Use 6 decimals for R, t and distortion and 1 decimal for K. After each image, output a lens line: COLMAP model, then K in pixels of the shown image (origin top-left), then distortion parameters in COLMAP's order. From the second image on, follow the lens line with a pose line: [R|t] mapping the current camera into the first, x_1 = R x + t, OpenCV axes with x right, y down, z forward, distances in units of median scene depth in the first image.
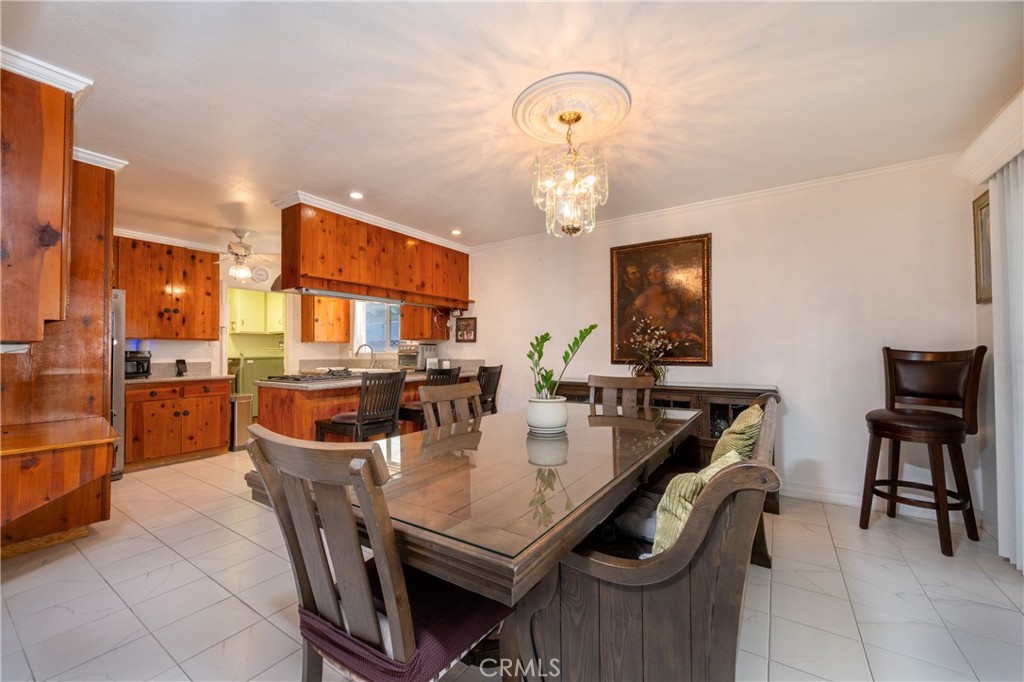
lens RADIAL K [[400.7, 0, 512.5], [0, 400.7, 343.9], [0, 0, 1]] dist [0.002820, 0.000773]
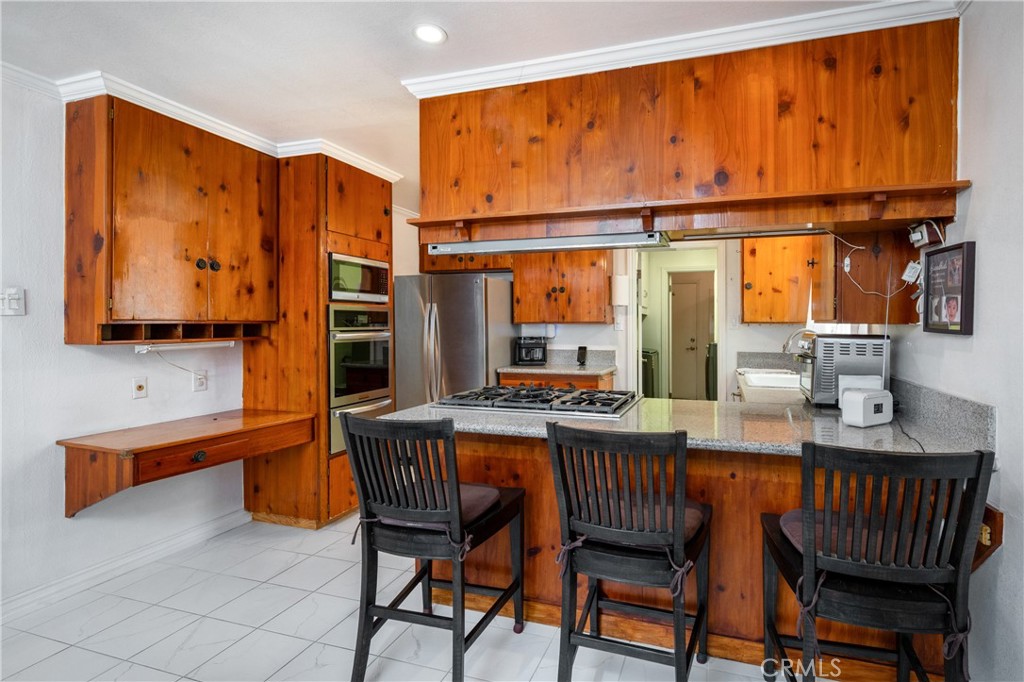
lens RADIAL K [[493.1, 0, 566.9], [0, 493.1, 324.2], [0, 0, 1]] dist [-0.017467, -0.000064]
pose [[0.271876, 0.008106, -0.962298, 0.164498], [0.017160, 0.999765, 0.013270, -0.023371], [0.962179, -0.020121, 0.271673, 0.749009]]
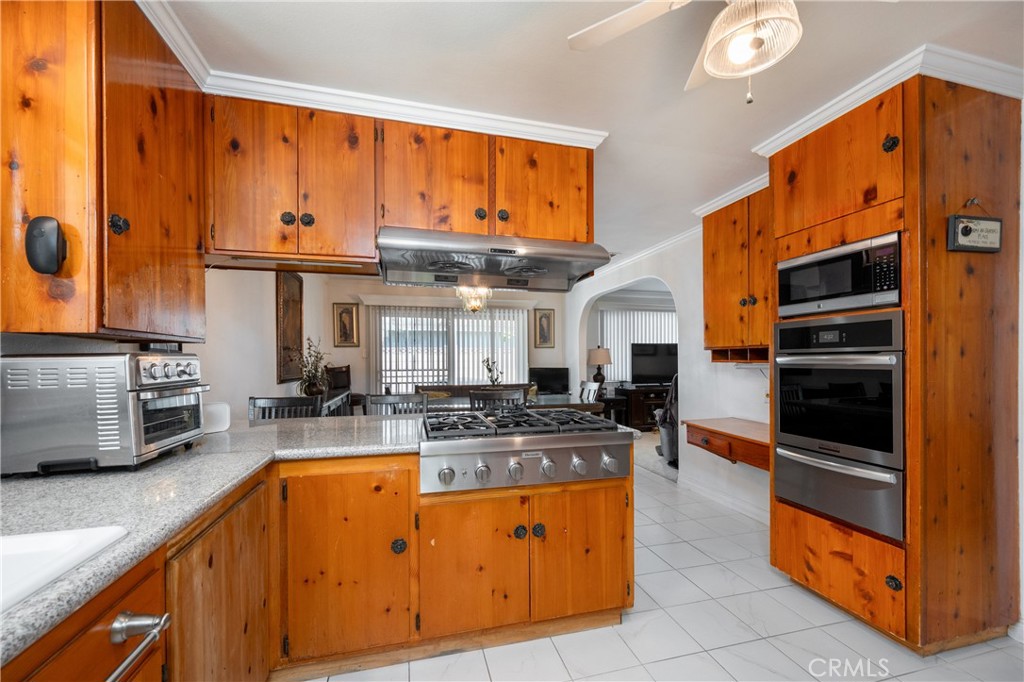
lens RADIAL K [[400.7, 0, 509.0], [0, 400.7, 361.8], [0, 0, 1]] dist [0.002820, 0.000773]
pose [[-0.746652, 0.003829, 0.665203, -0.711763], [-0.006419, 0.999895, -0.012960, 0.009473], [-0.665183, -0.013947, -0.746550, 1.219646]]
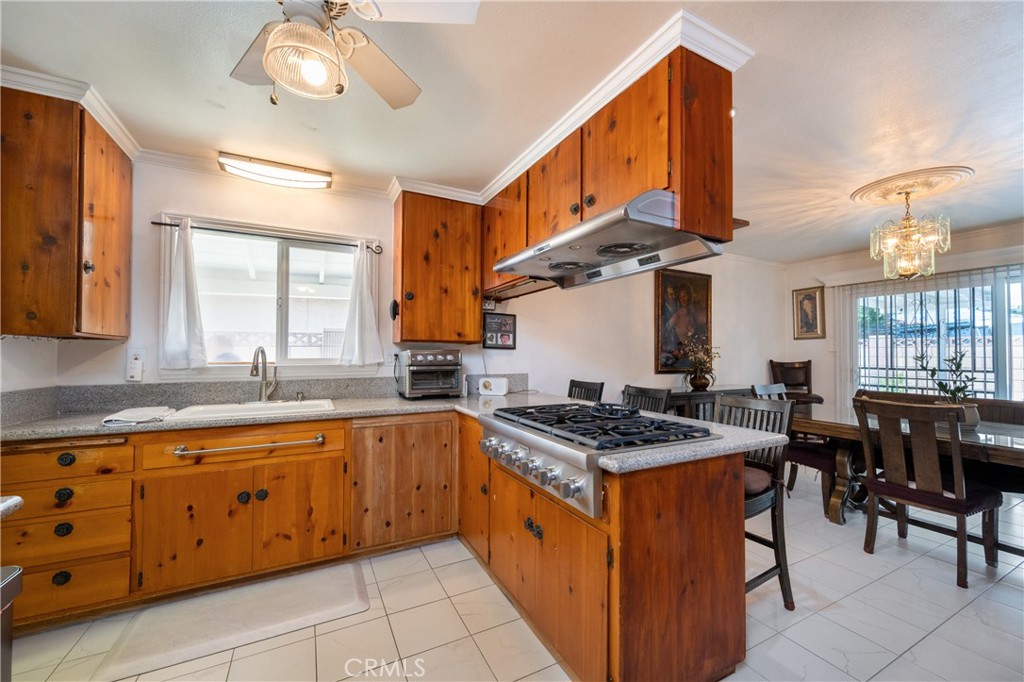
lens RADIAL K [[400.7, 0, 518.5], [0, 400.7, 342.4], [0, 0, 1]] dist [0.002820, 0.000773]
pose [[0.473824, 0.033988, 0.879964, -0.814884], [-0.020876, 0.999408, -0.027360, 0.002930], [-0.880372, -0.005406, 0.474253, 0.747855]]
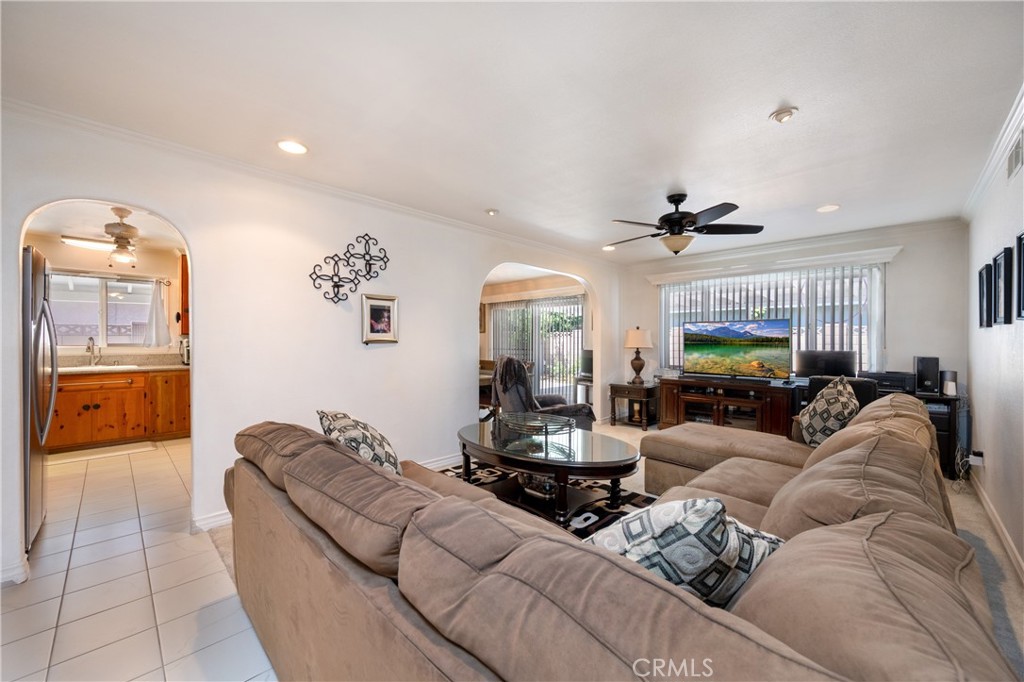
lens RADIAL K [[400.7, 0, 512.3], [0, 400.7, 342.2], [0, 0, 1]] dist [0.002820, 0.000773]
pose [[0.189992, 0.004710, 0.981774, -1.346361], [-0.023214, 0.999730, -0.000304, -0.011010], [-0.981511, -0.022733, 0.190050, 0.000797]]
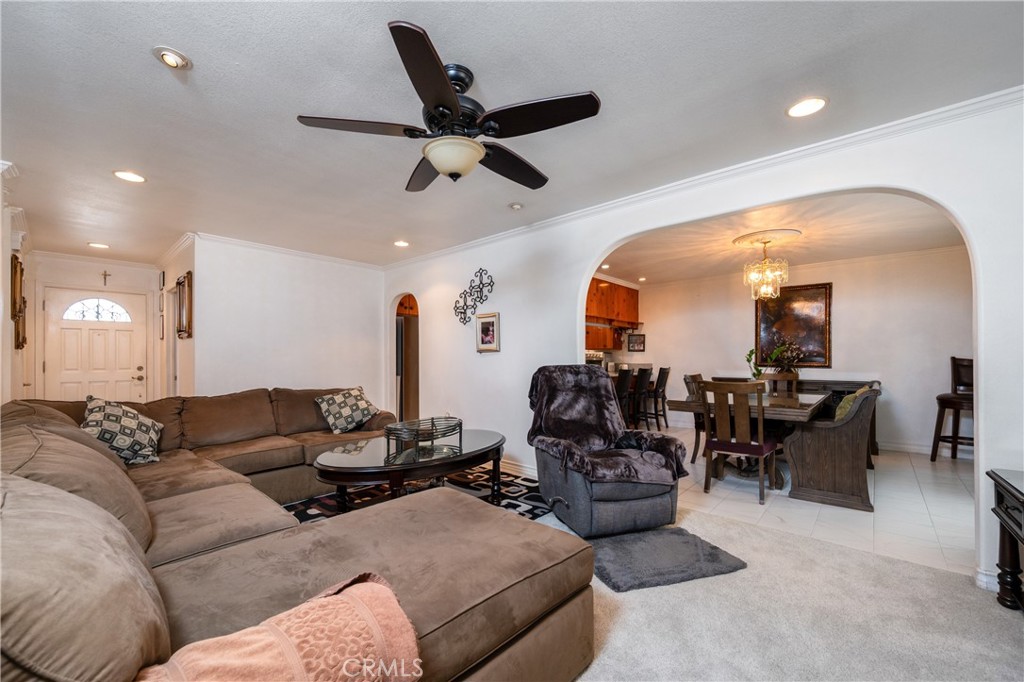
lens RADIAL K [[400.7, 0, 517.5], [0, 400.7, 358.6], [0, 0, 1]] dist [0.002820, 0.000773]
pose [[0.989692, 0.006129, -0.143083, -0.386731], [-0.003325, 0.999798, 0.019827, -0.006607], [0.143176, -0.019147, 0.989512, -0.570233]]
